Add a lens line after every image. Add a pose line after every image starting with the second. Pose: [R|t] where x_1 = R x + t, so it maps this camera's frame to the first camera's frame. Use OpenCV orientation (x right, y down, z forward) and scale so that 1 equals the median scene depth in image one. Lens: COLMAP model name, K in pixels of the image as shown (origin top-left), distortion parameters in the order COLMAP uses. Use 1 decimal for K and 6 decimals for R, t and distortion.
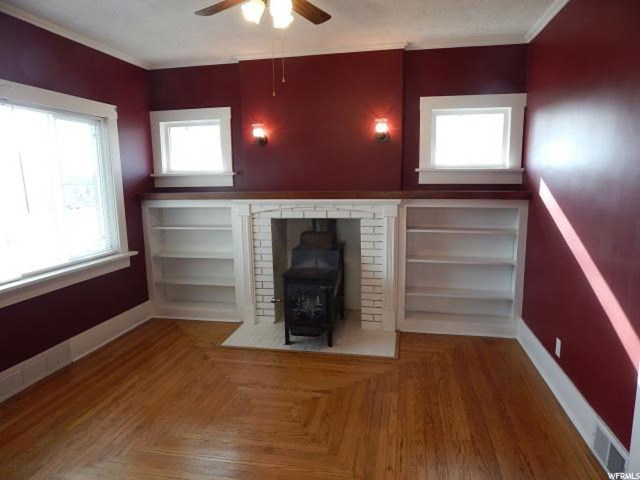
lens RADIAL K [[424.3, 0, 320.0], [0, 424.3, 240.0], [0, 0, 1]] dist [0.007796, 0.003016]
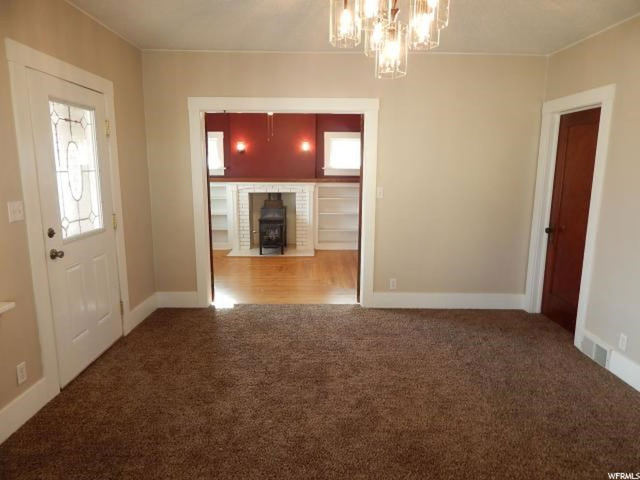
lens RADIAL K [[424.3, 0, 320.0], [0, 424.3, 240.0], [0, 0, 1]] dist [0.007796, 0.003016]
pose [[0.979751, -0.017567, 0.199449, -0.186792], [0.013596, 0.999681, 0.021263, 0.127163], [-0.199759, -0.018121, 0.979677, -0.940676]]
